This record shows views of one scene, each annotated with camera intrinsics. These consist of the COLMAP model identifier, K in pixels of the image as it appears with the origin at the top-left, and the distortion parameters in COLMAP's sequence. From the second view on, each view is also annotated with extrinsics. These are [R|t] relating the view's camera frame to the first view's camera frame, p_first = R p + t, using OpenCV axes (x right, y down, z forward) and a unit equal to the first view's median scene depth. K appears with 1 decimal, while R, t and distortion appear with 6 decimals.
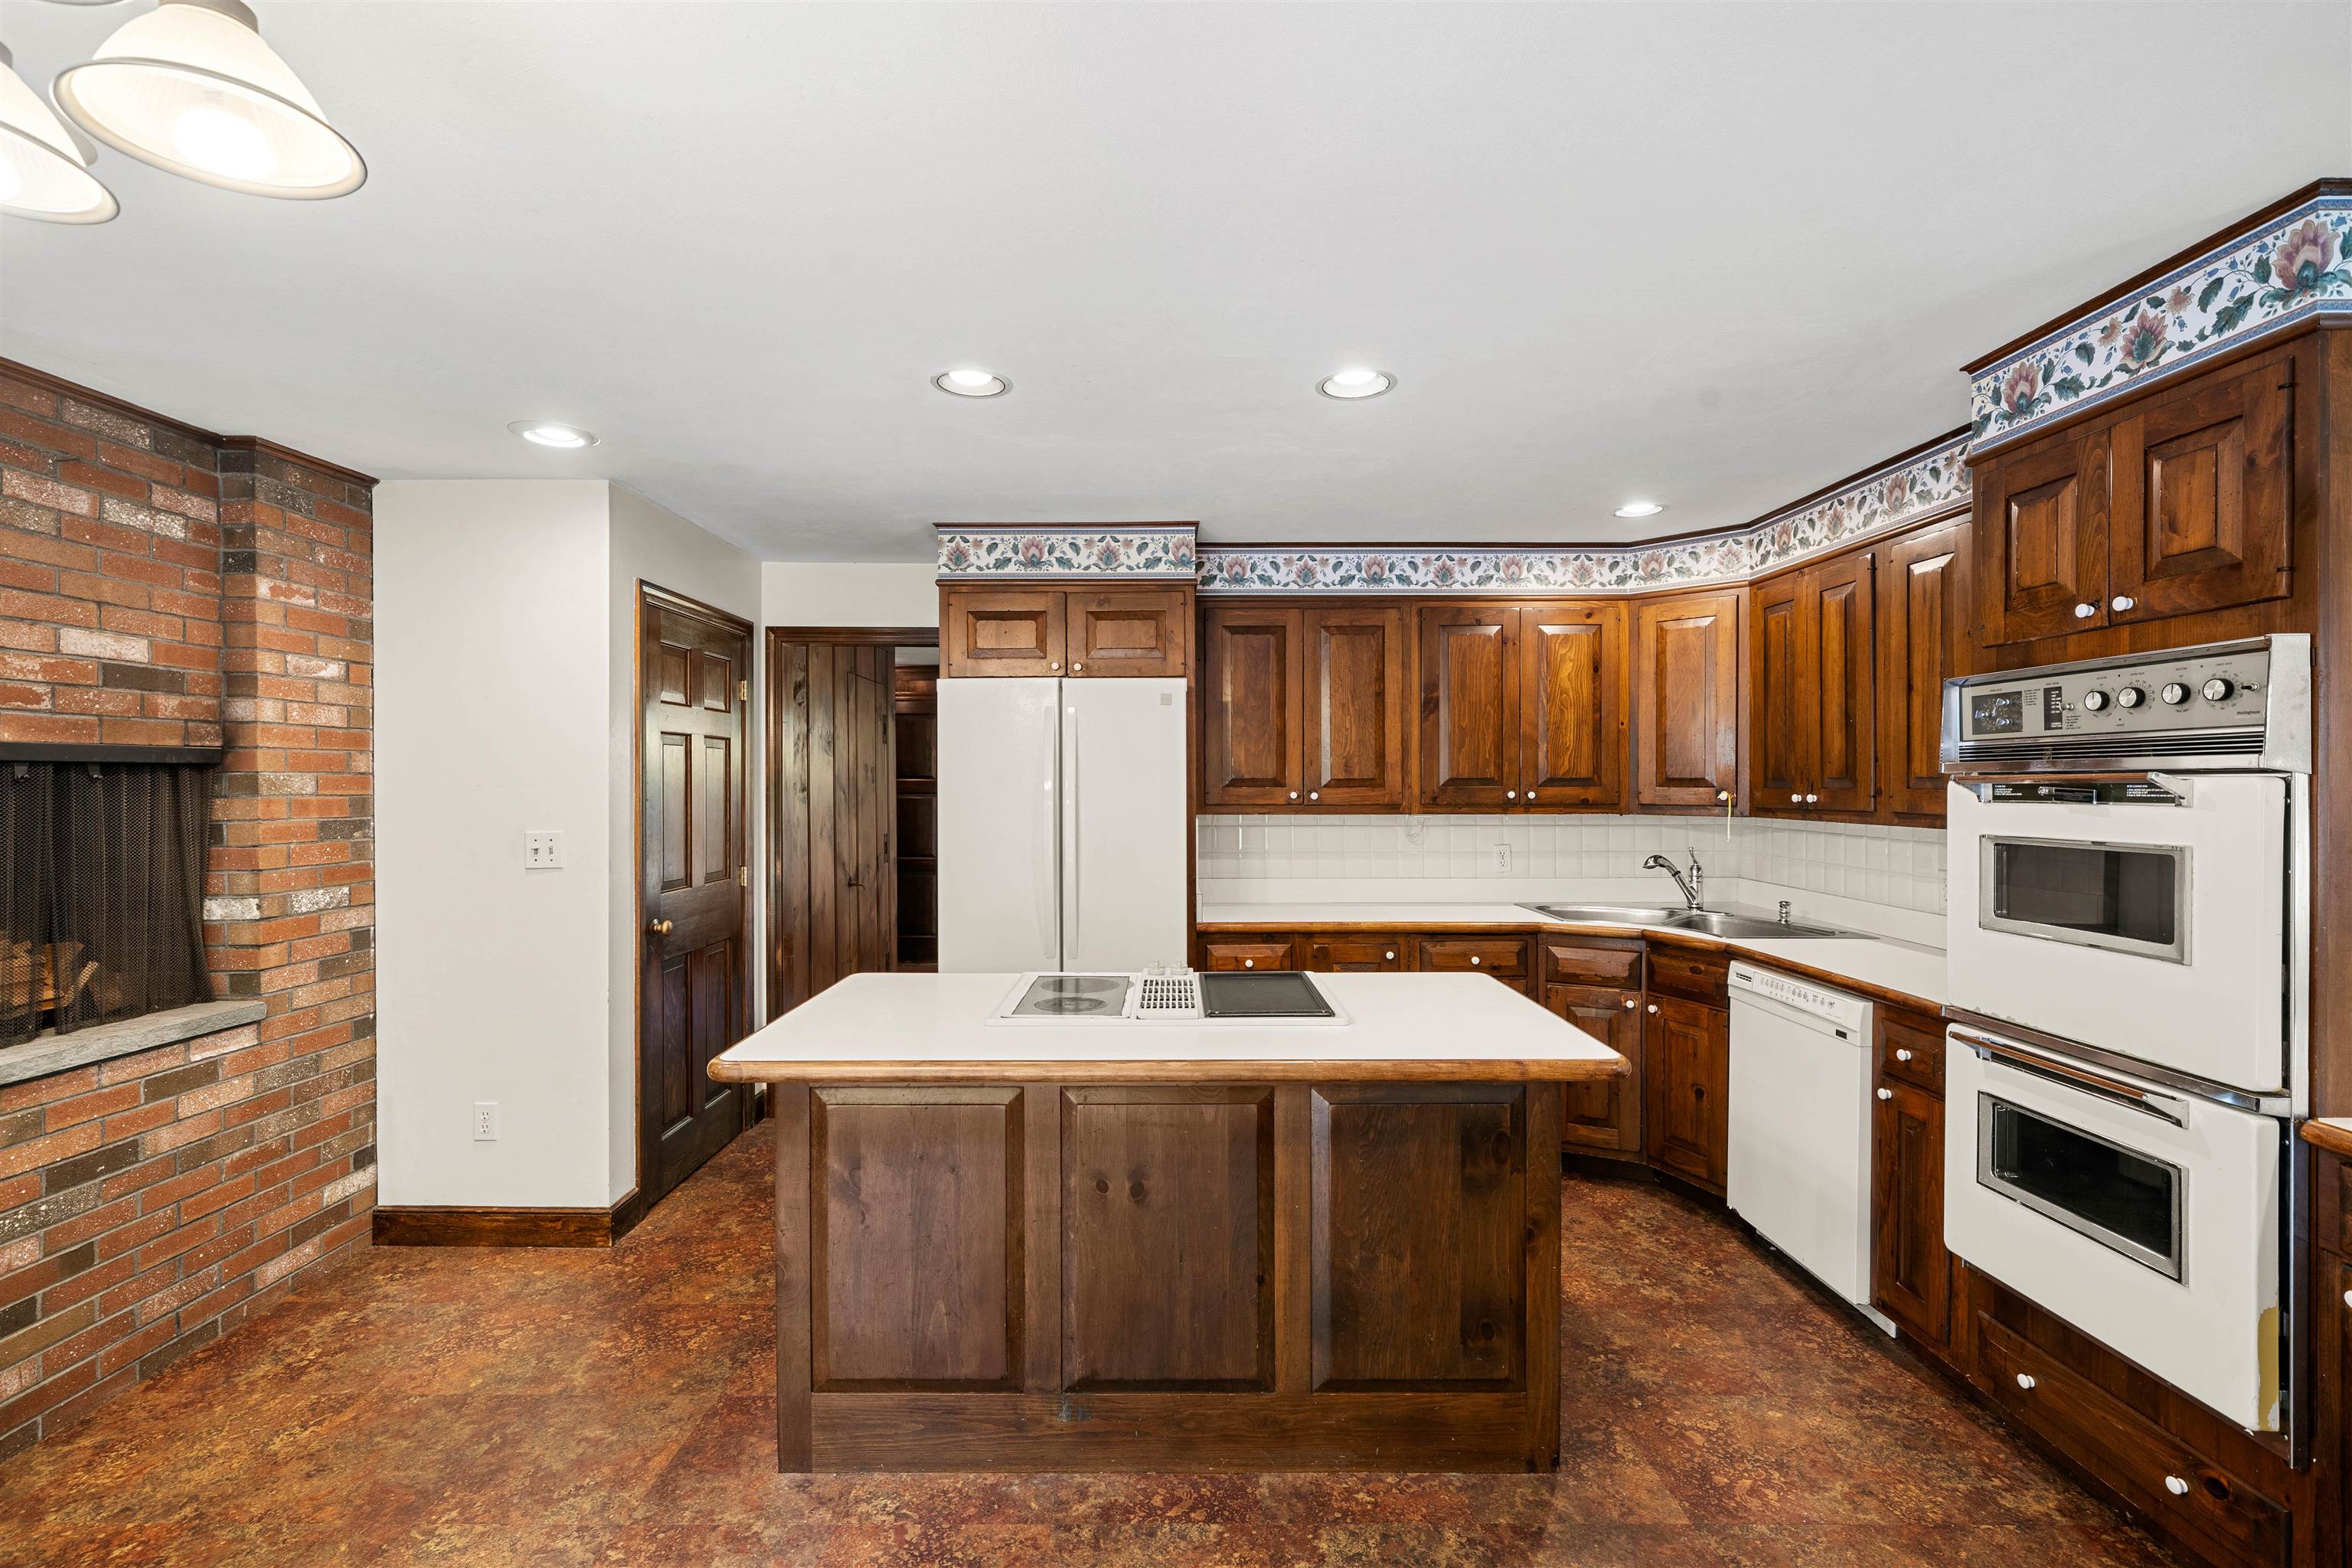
lens RADIAL K [[1011.4, 0, 1174.1], [0, 1011.4, 777.2], [0, 0, 1]] dist [-0.000735, 0.000202]
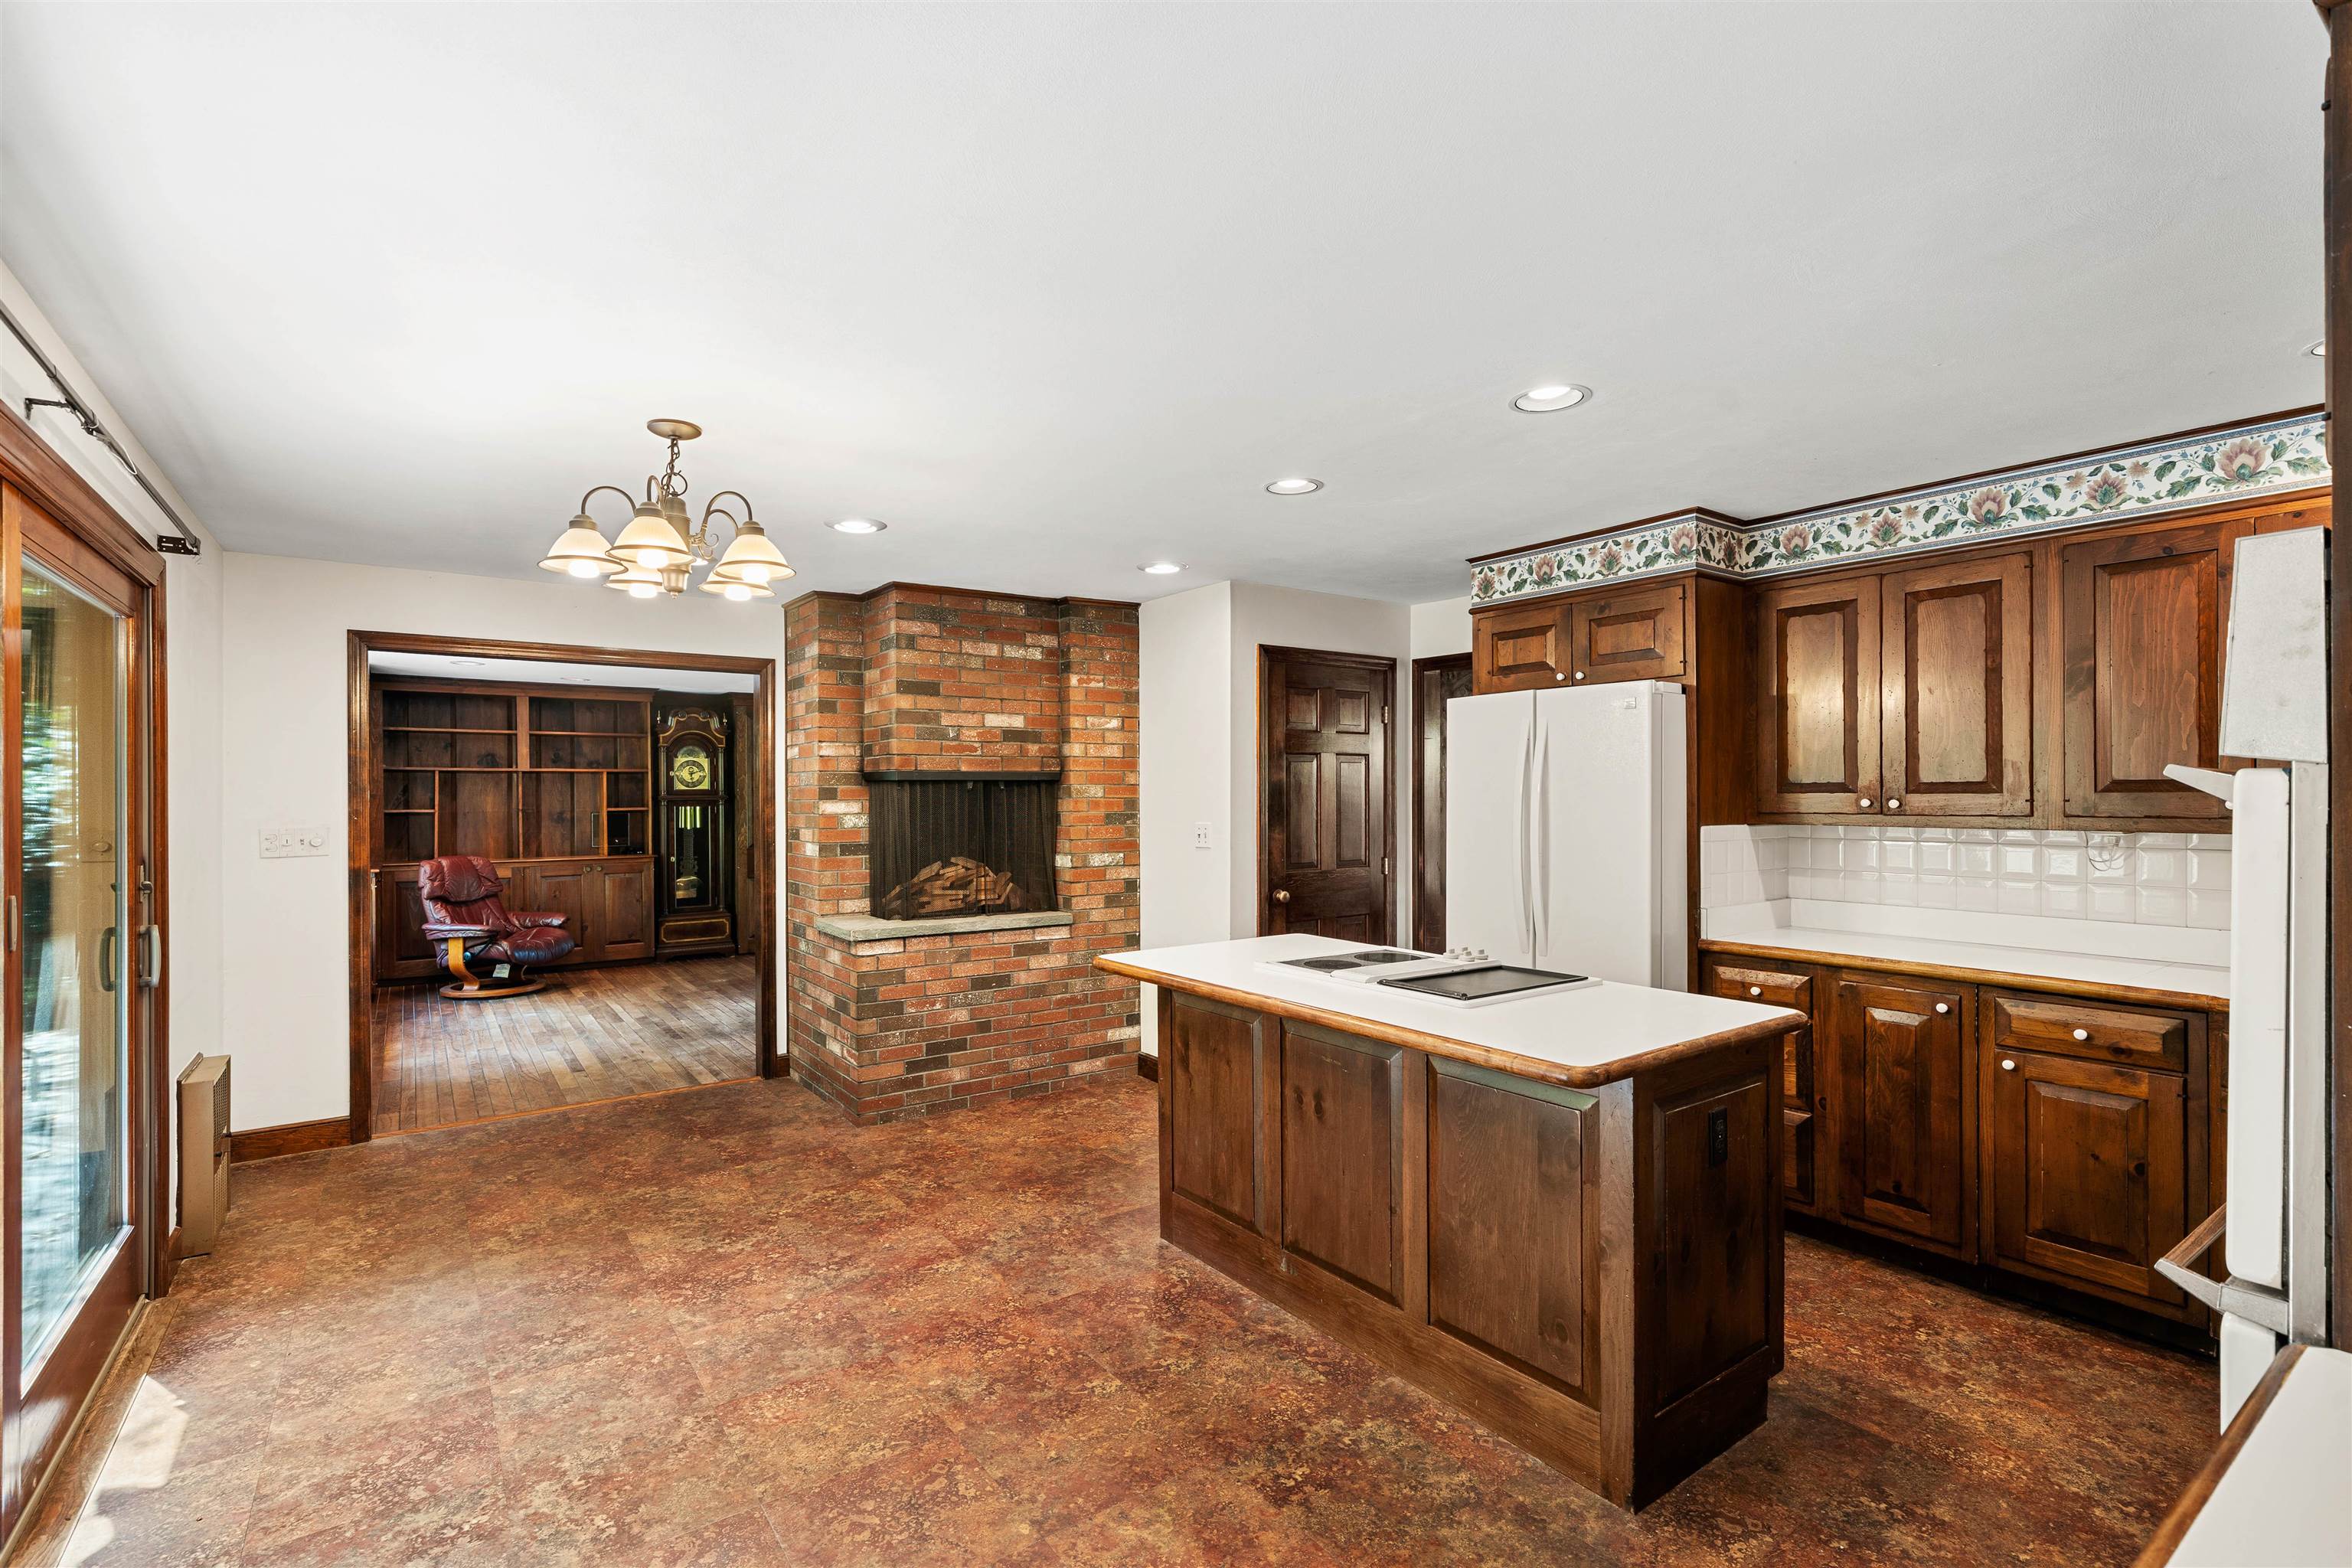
lens RADIAL K [[1060.4, 0, 1176.0], [0, 1060.4, 784.0], [0, 0, 1]] dist [-0.001162, 0.000039]
pose [[0.587670, -0.007683, -0.809064, 0.711175], [0.006811, 0.999966, -0.004549, 0.003537], [0.809072, -0.002837, 0.587703, 0.054201]]
